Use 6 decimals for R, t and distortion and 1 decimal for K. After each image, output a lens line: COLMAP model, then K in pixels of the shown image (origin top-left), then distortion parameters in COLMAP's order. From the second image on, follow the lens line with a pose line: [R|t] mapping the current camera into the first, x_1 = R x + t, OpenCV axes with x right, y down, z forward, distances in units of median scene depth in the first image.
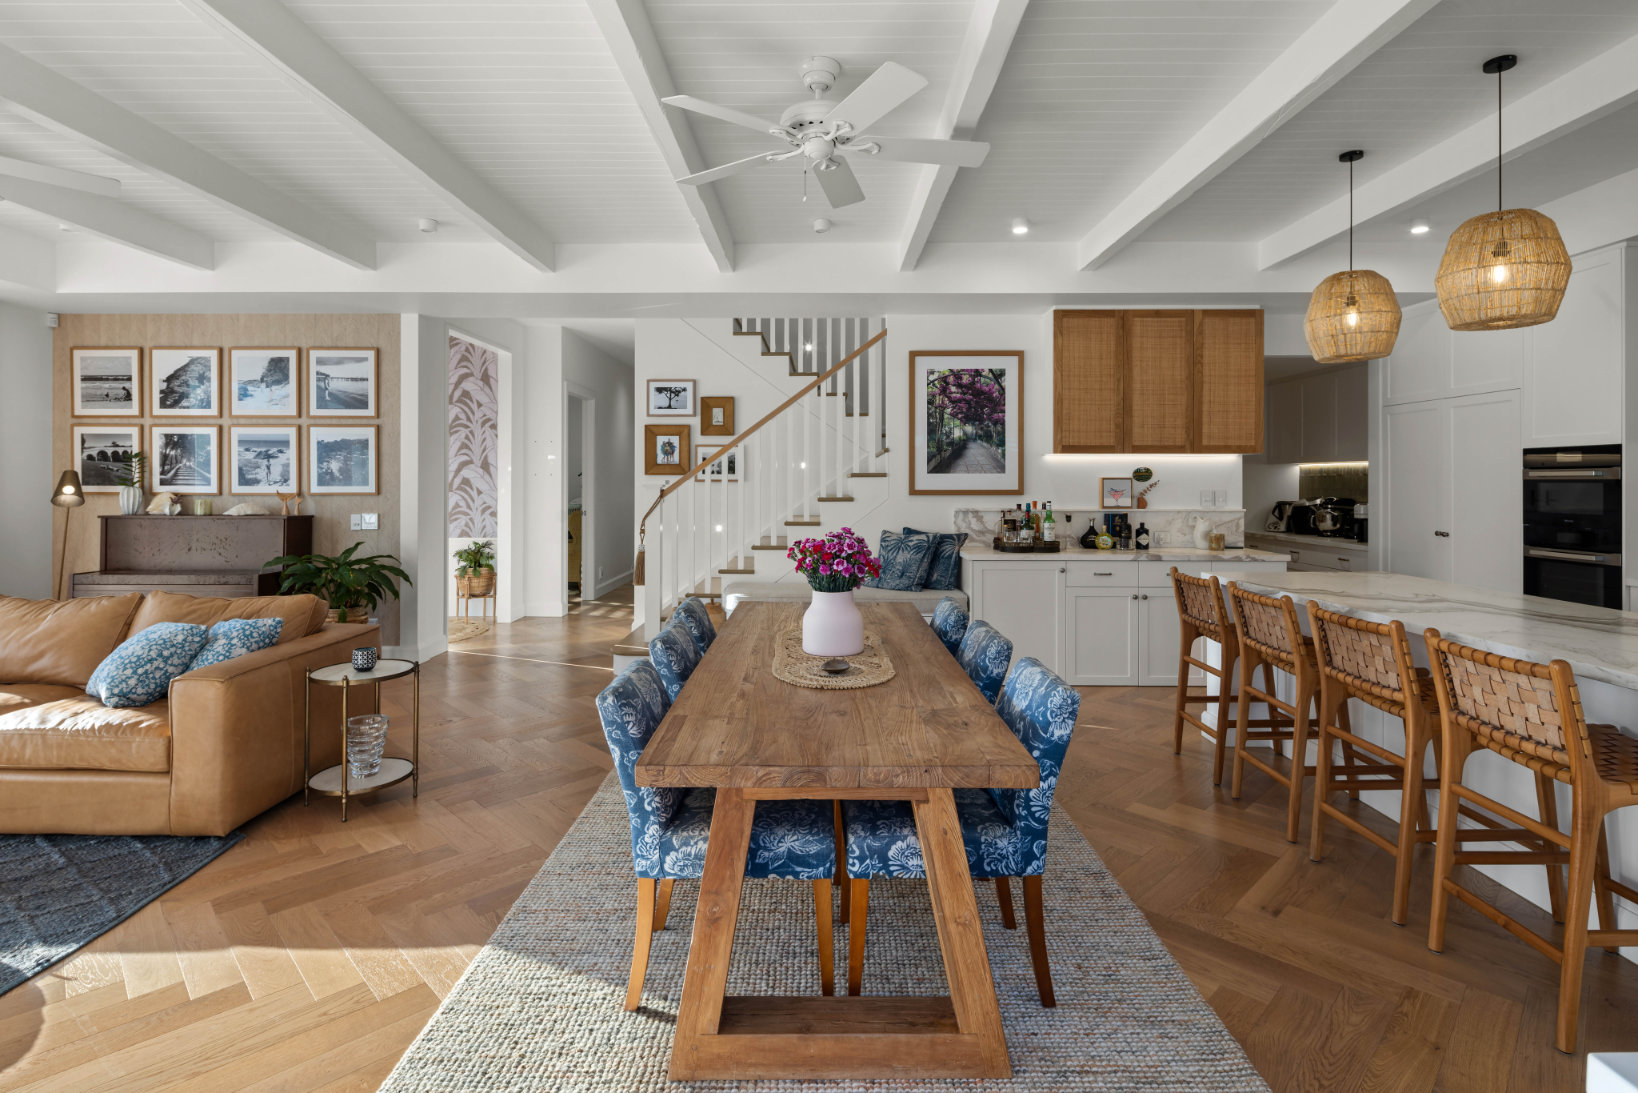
lens RADIAL K [[800.1, 0, 797.7], [0, 800.1, 487.1], [0, 0, 1]] dist [-0.004003, -0.001801]
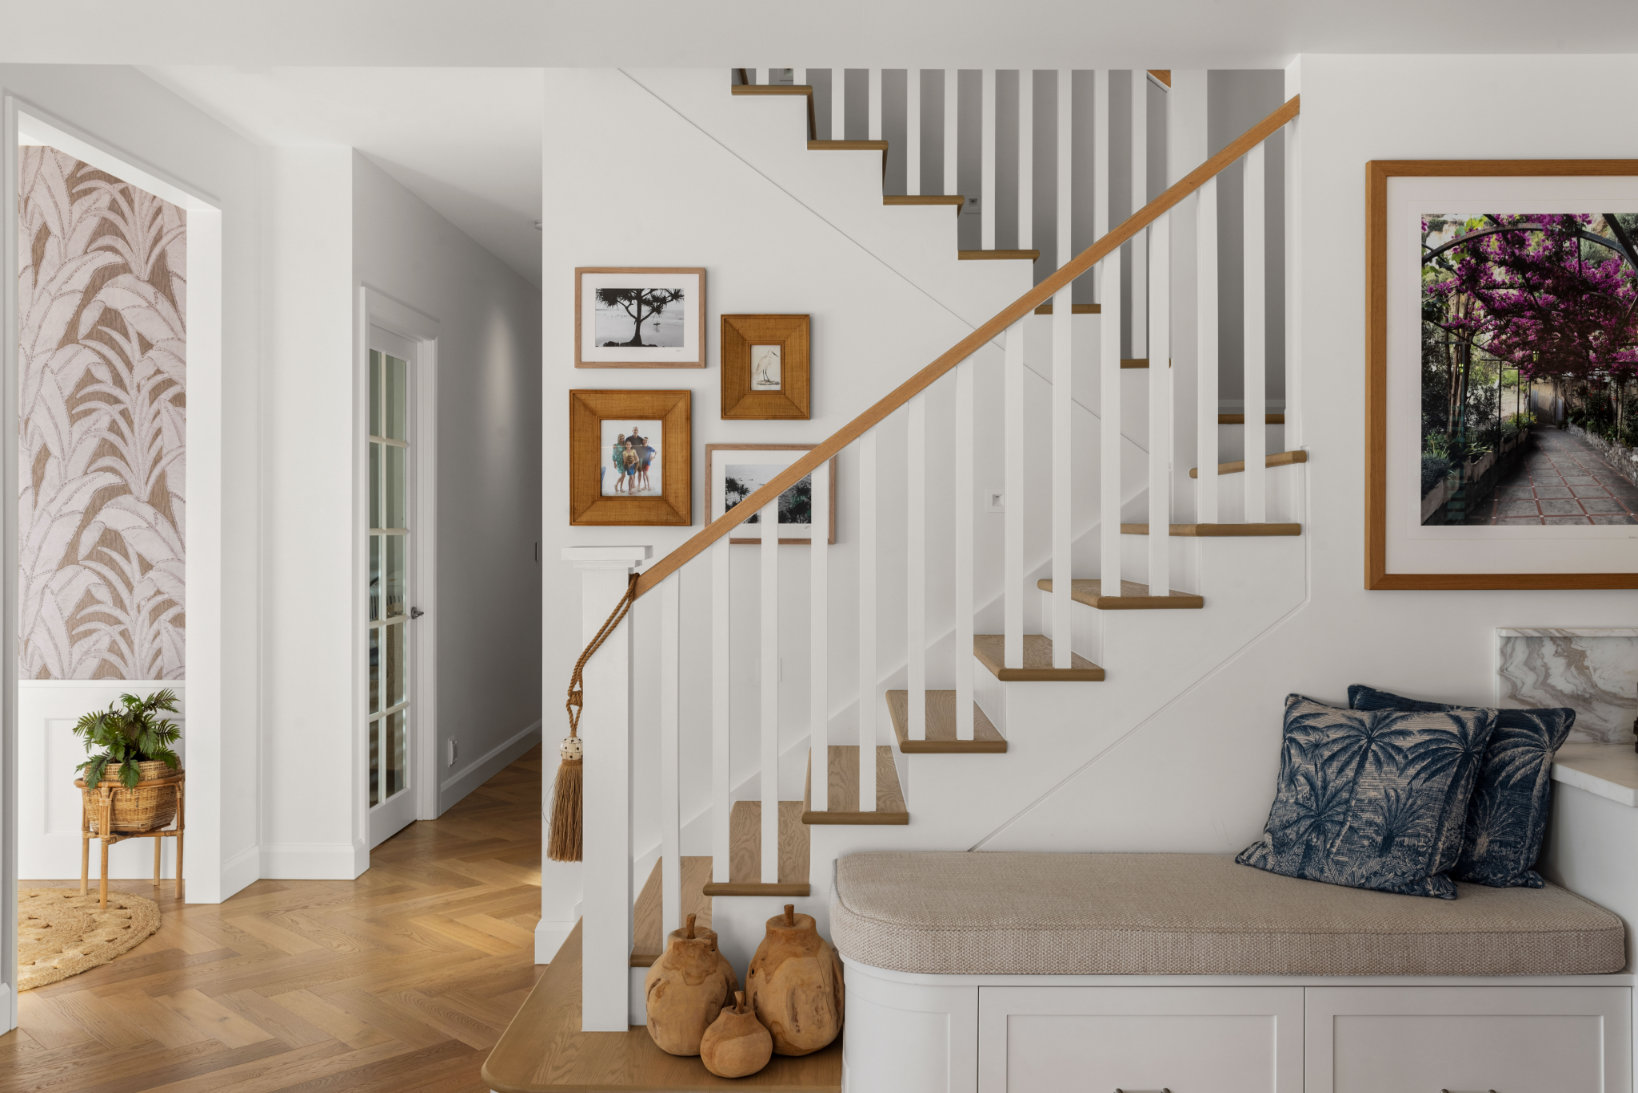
lens RADIAL K [[1436.2, 0, 821.3], [0, 1436.2, 542.2], [0, 0, 1]] dist [0.000816, -0.004814]
pose [[0.999976, 0.000477, 0.006941, -0.079030], [-0.000518, 0.999982, 0.005938, -0.011138], [-0.006938, -0.005942, 0.999958, 0.332193]]
